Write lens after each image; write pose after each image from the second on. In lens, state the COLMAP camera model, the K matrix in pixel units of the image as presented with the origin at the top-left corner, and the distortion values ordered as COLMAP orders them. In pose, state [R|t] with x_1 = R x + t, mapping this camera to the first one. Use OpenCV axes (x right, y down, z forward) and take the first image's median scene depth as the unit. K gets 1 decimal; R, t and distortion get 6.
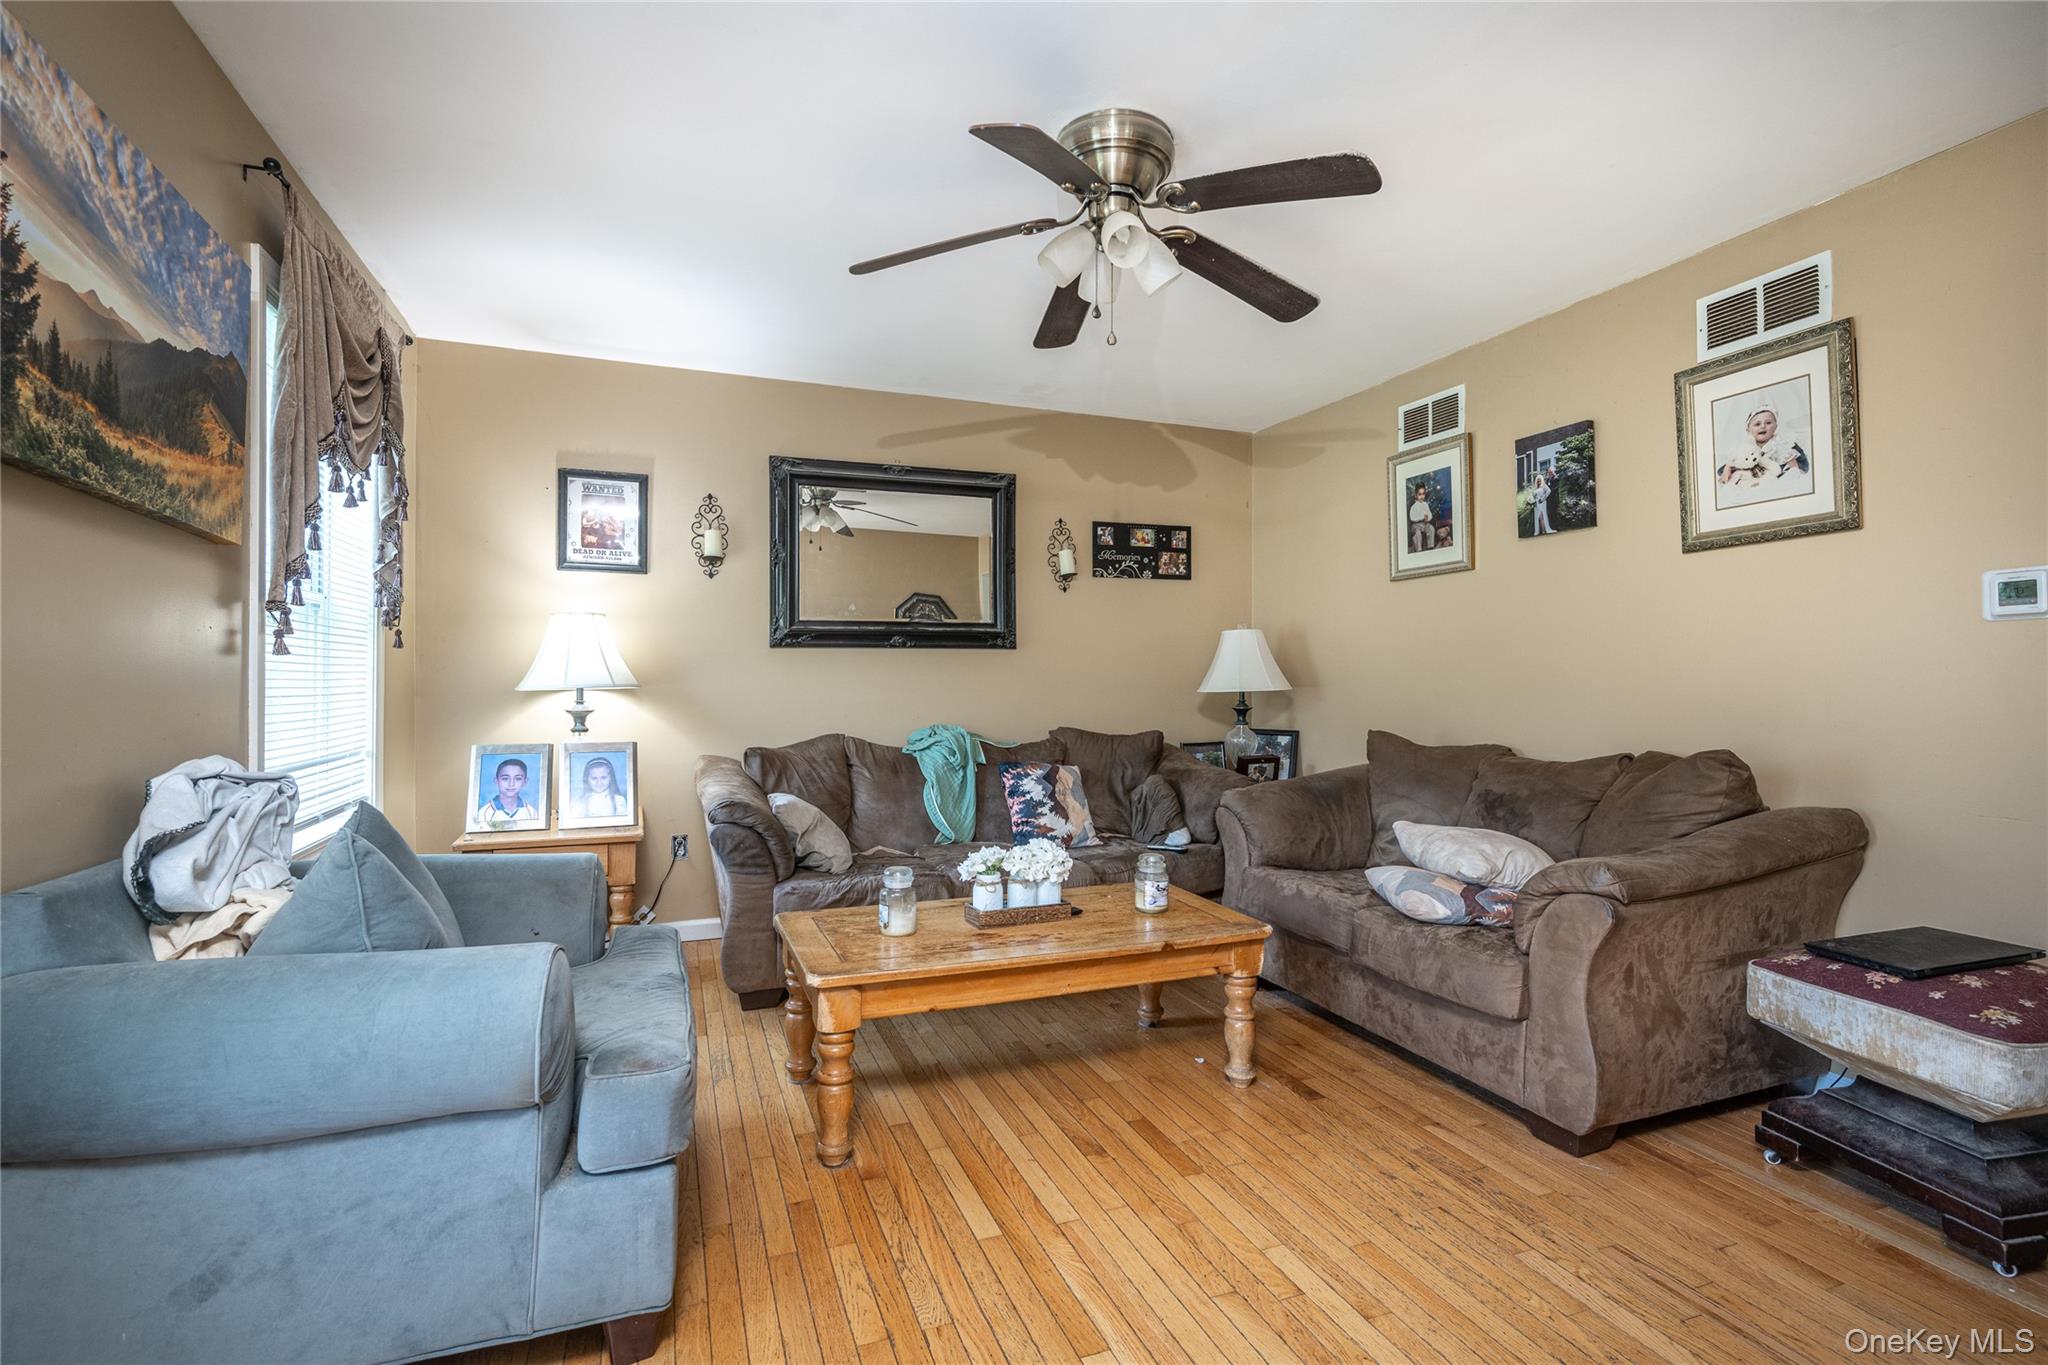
lens RADIAL K [[929.9, 0, 1019.6], [0, 929.9, 659.8], [0, 0, 1]] dist [0.000847, 0.000321]
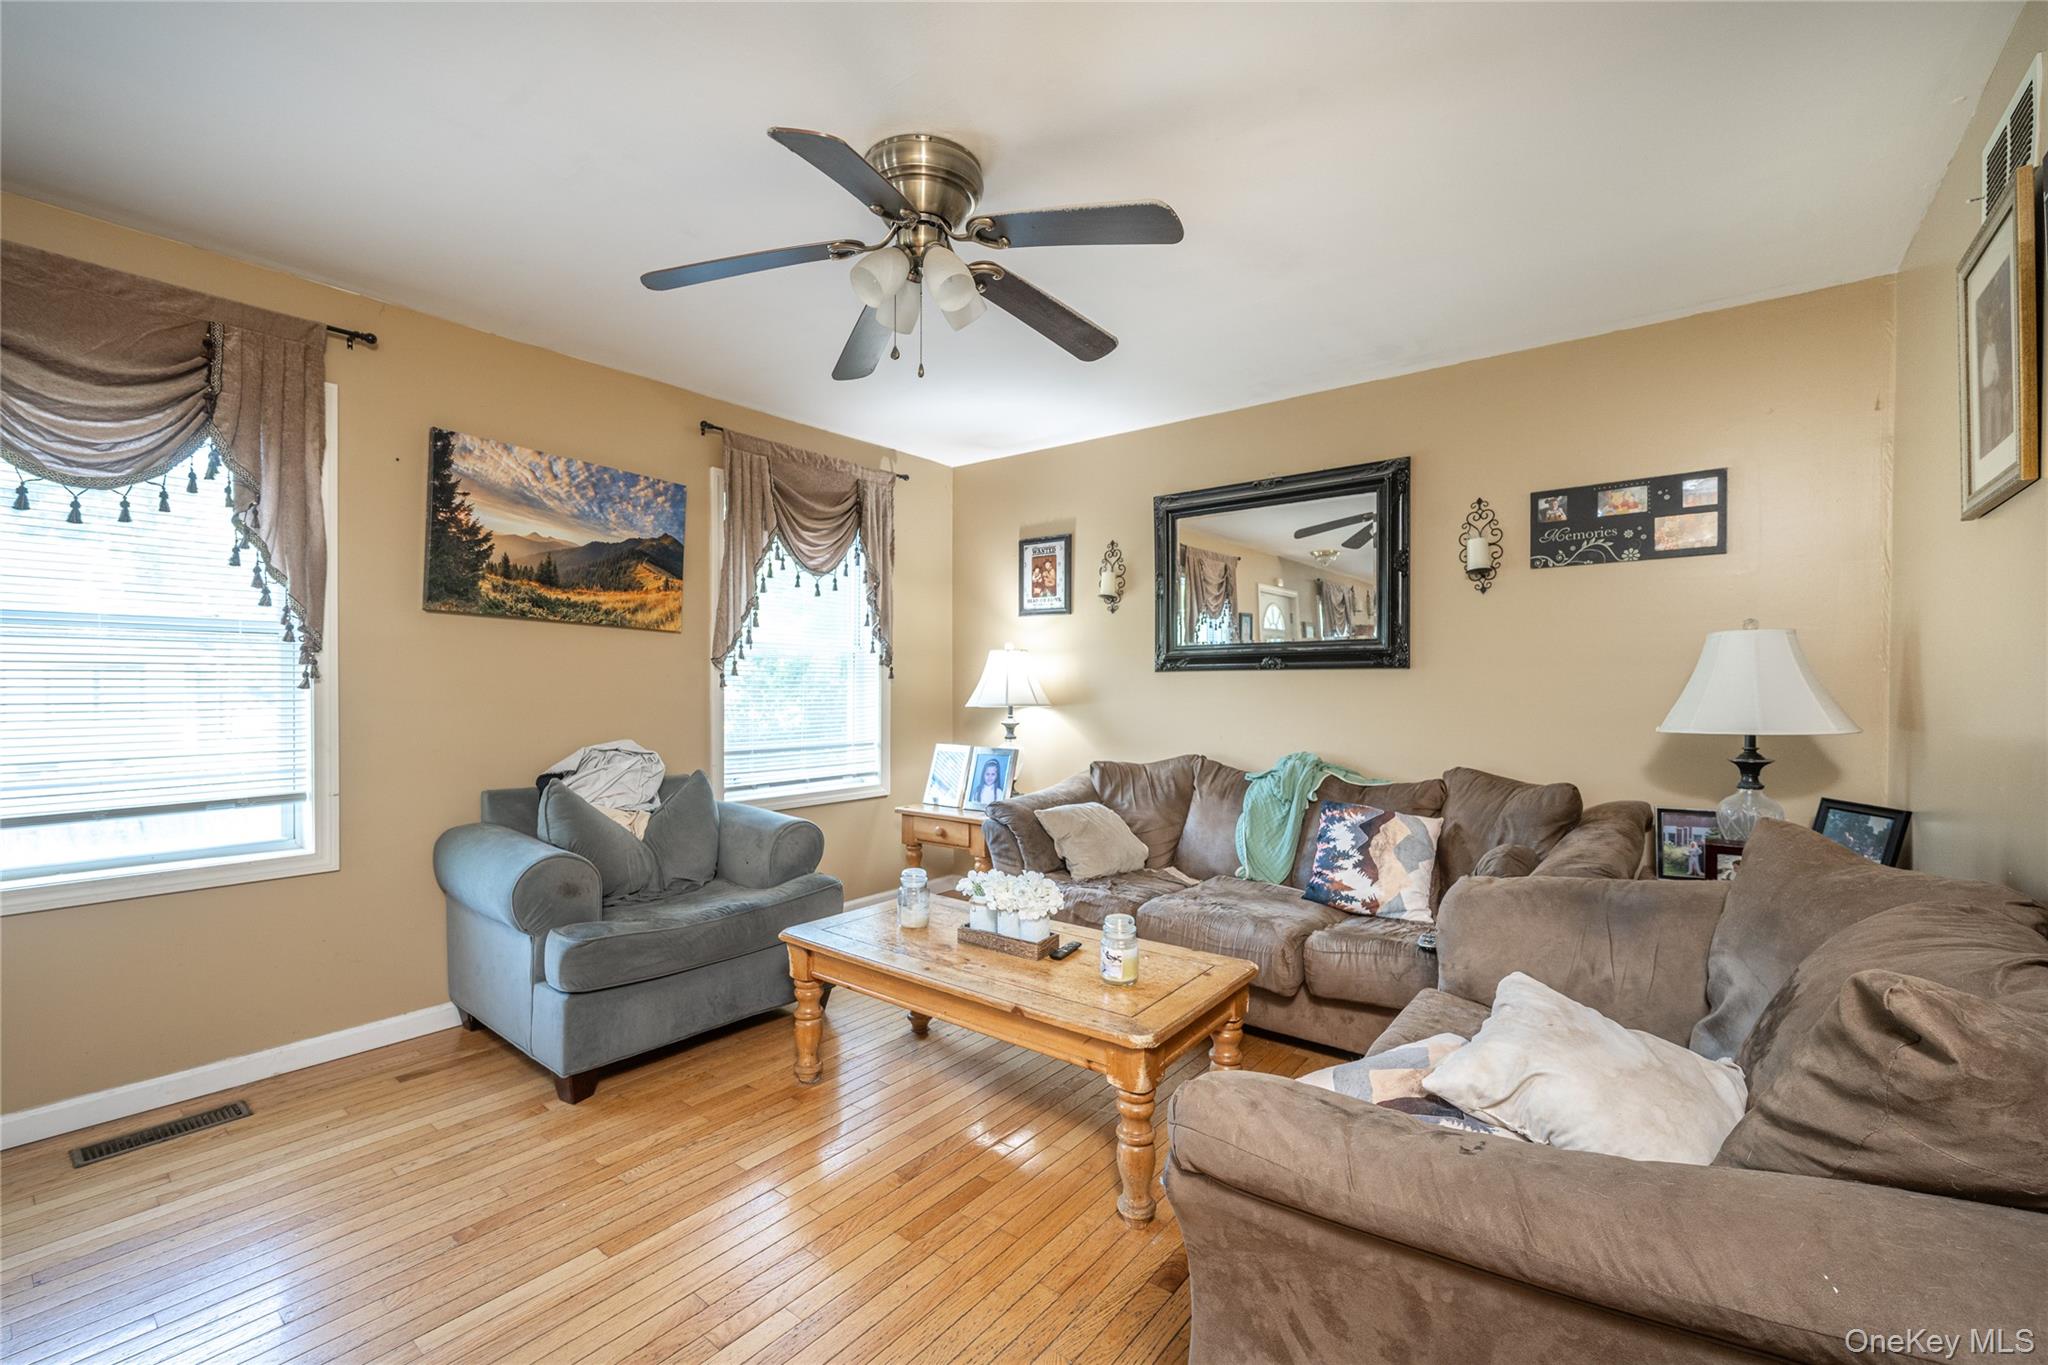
lens RADIAL K [[862.3, 0, 1024.0], [0, 862.3, 682.5], [0, 0, 1]] dist [0.001186, -0.000032]
pose [[0.512648, -0.001102, -0.858598, 0.543456], [0.013552, 0.999885, 0.006808, -0.010295], [0.858492, -0.015126, 0.512604, 0.356214]]
